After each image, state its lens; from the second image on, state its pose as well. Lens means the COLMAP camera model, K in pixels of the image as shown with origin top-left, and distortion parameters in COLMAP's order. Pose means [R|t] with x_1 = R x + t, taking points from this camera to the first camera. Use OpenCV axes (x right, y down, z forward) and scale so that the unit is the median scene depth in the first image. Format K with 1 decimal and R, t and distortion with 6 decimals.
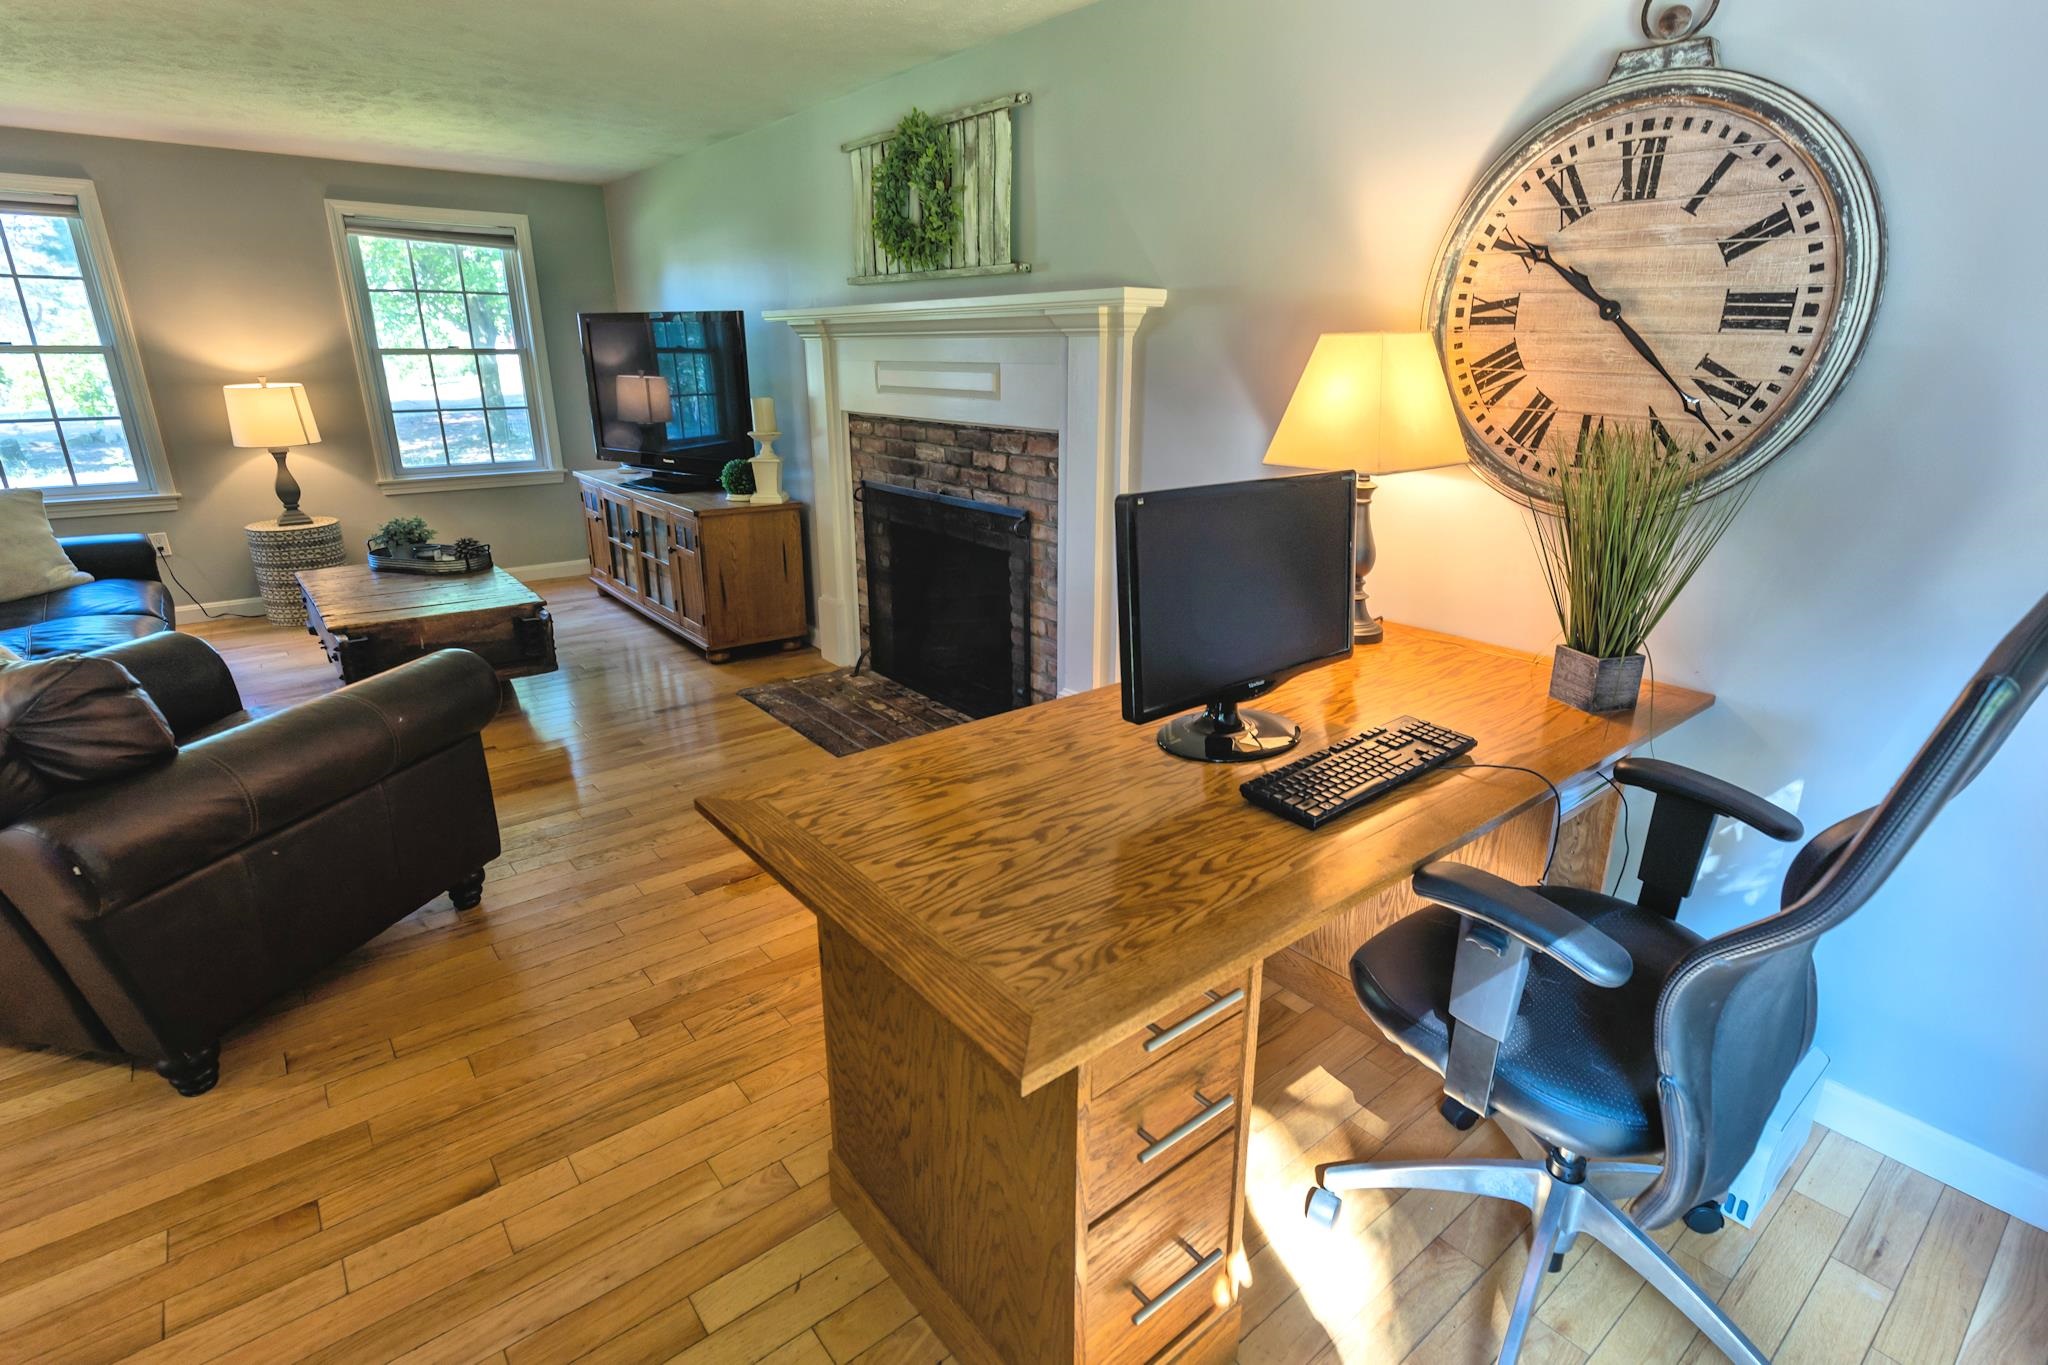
lens RADIAL K [[966.7, 0, 1025.6], [0, 966.7, 666.6], [0, 0, 1]] dist [0.024188, -0.004512]
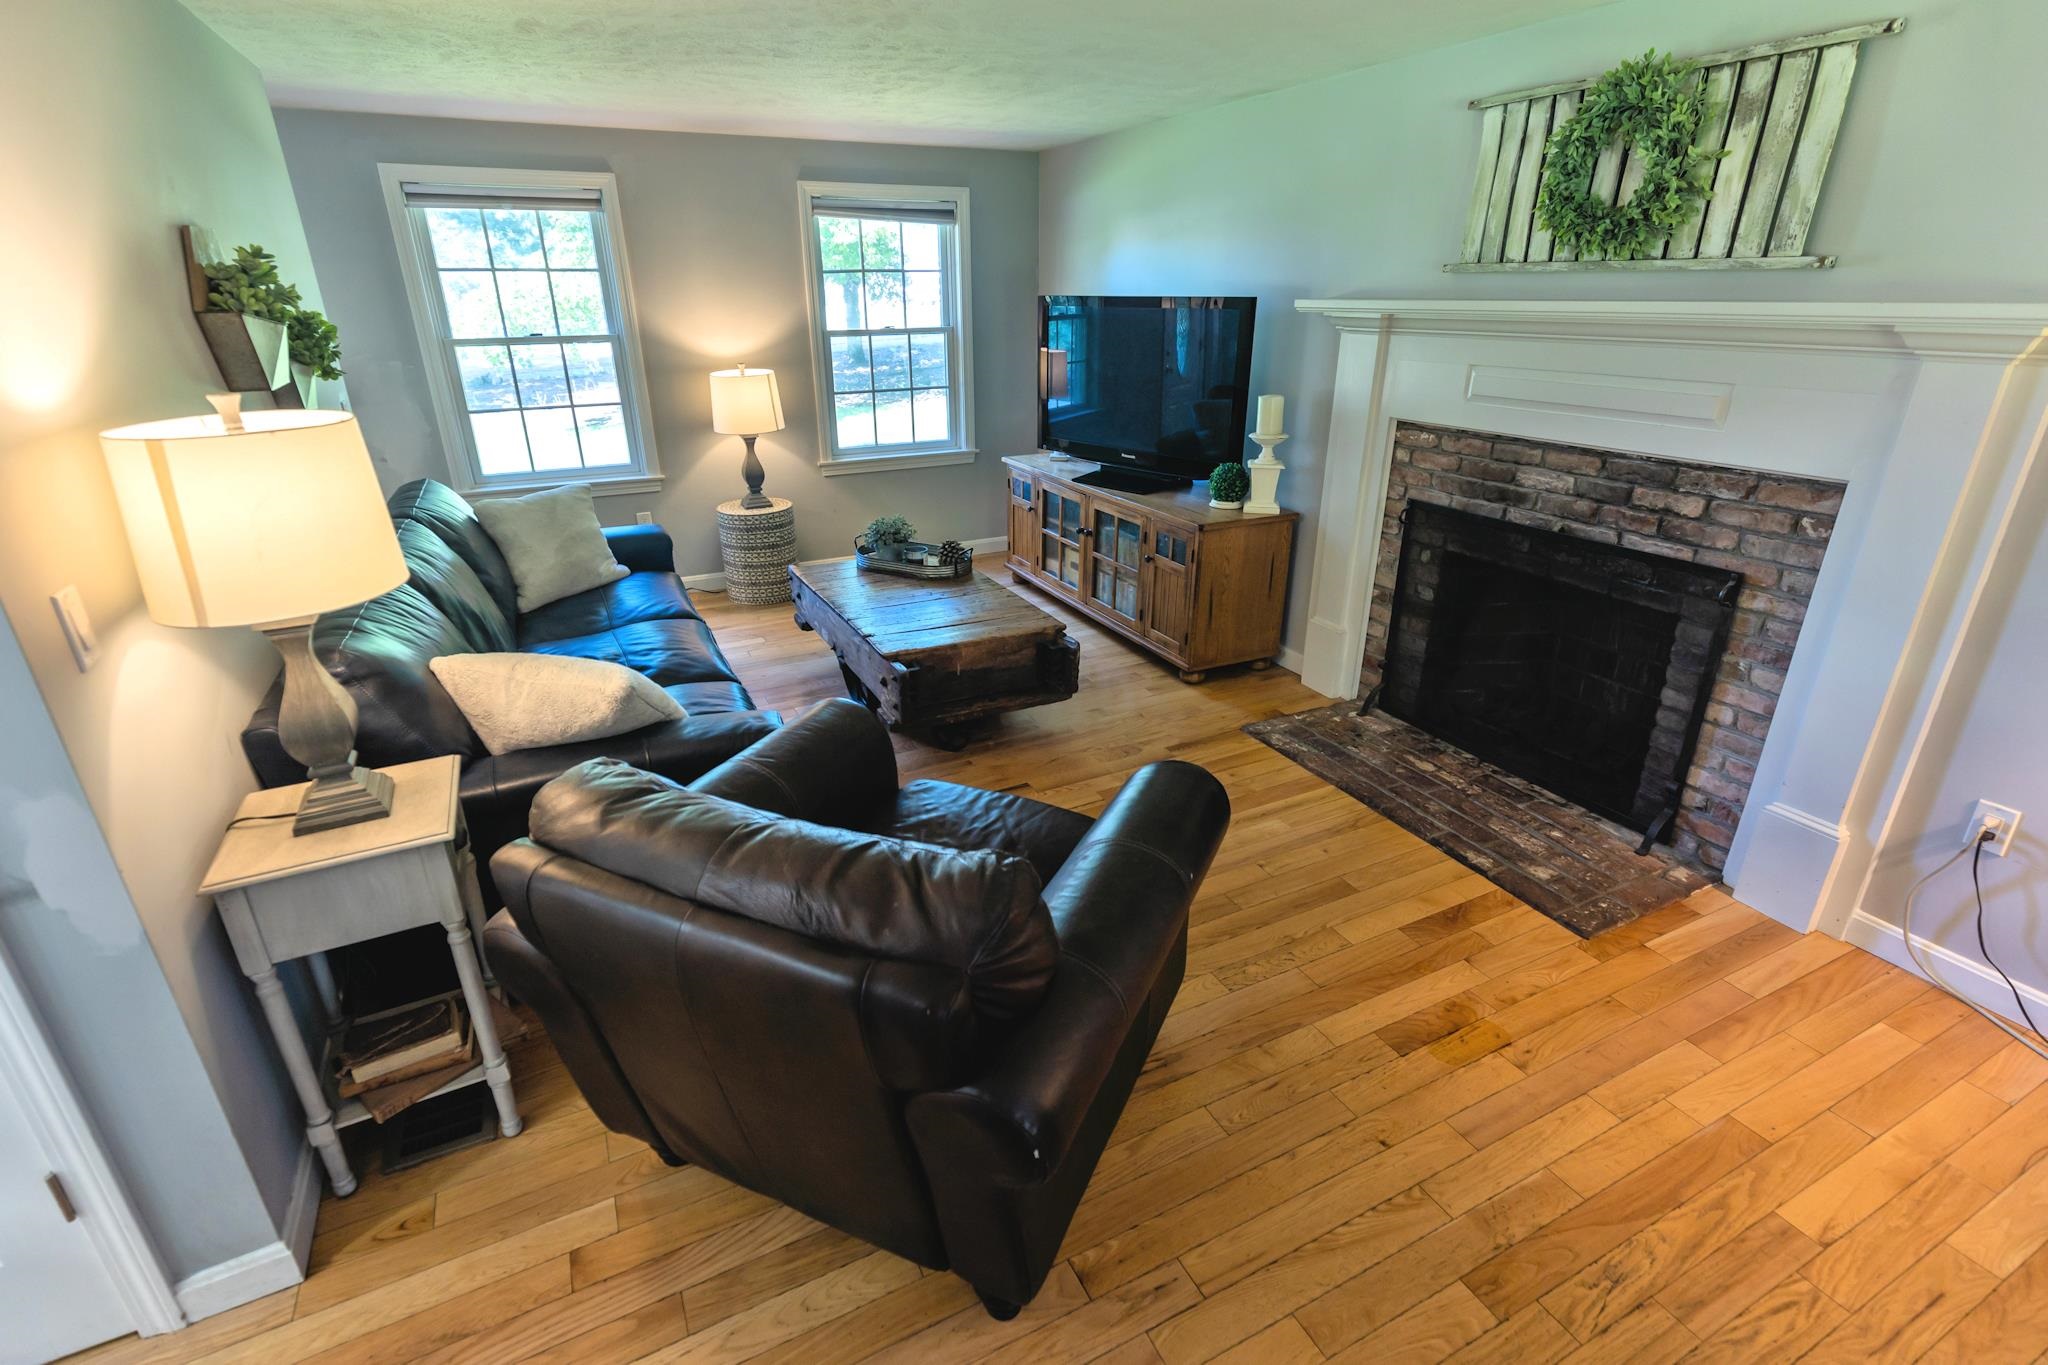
lens RADIAL K [[926.7, 0, 1048.7], [0, 926.7, 664.9], [0, 0, 1]] dist [0.017057, -0.000575]
pose [[0.979701, 0.068537, -0.188383, -0.310549], [-0.055381, 0.995701, 0.074242, -0.086636], [0.192662, -0.062302, 0.979285, 0.109413]]
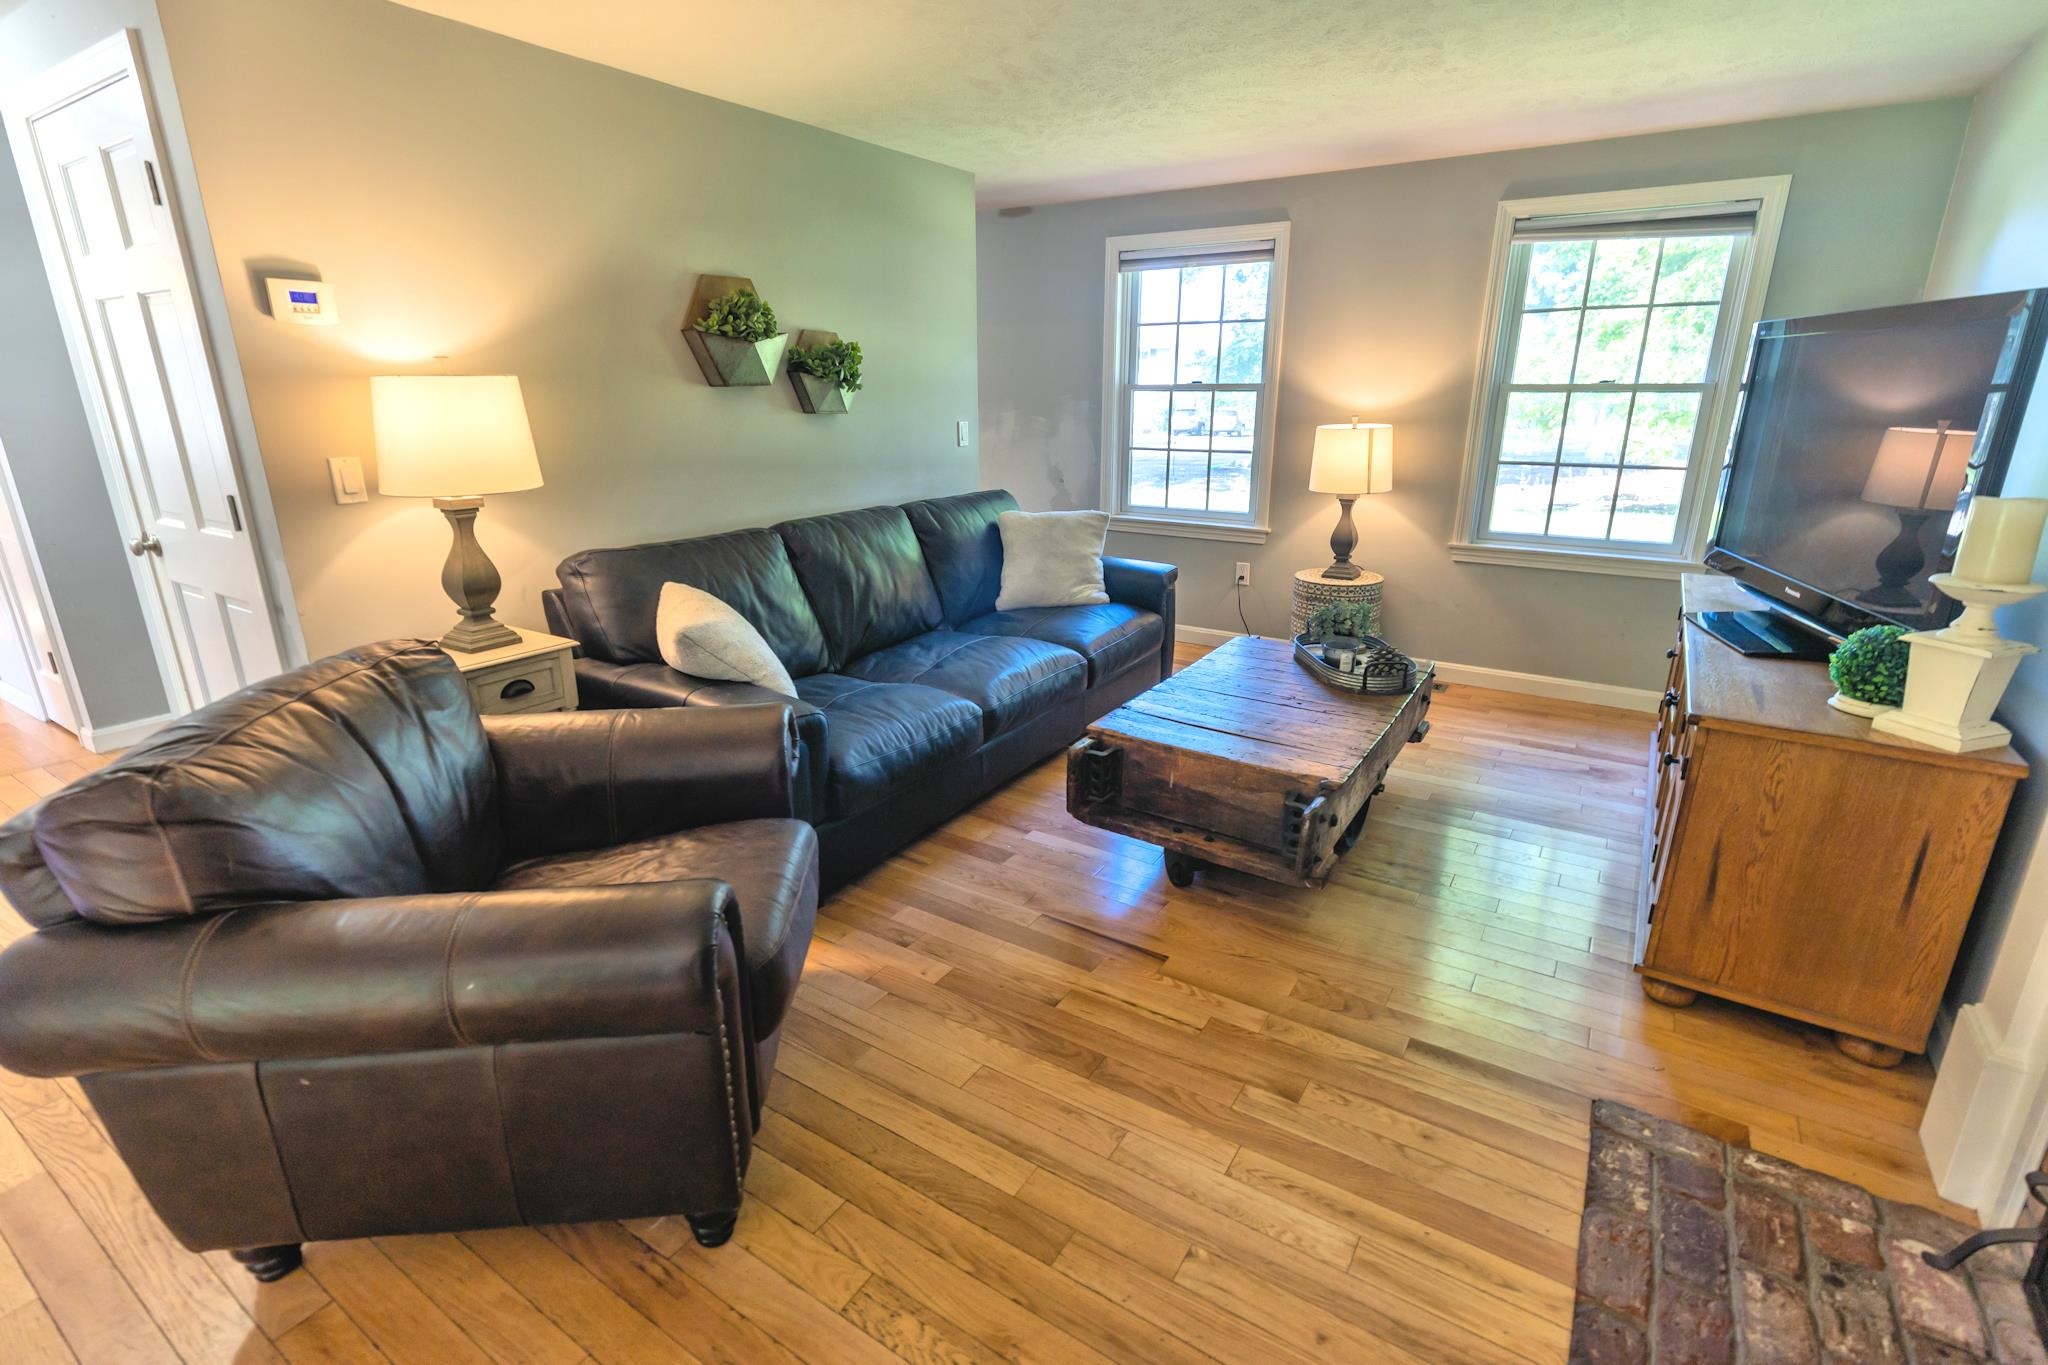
lens RADIAL K [[966.7, 0, 1028.2], [0, 966.7, 668.6], [0, 0, 1]] dist [0.024188, -0.004512]
pose [[0.337999, 0.271506, -0.901133, -0.016858], [-0.294644, 0.939879, 0.172664, -0.170988], [0.893835, 0.207154, 0.397676, 0.506939]]
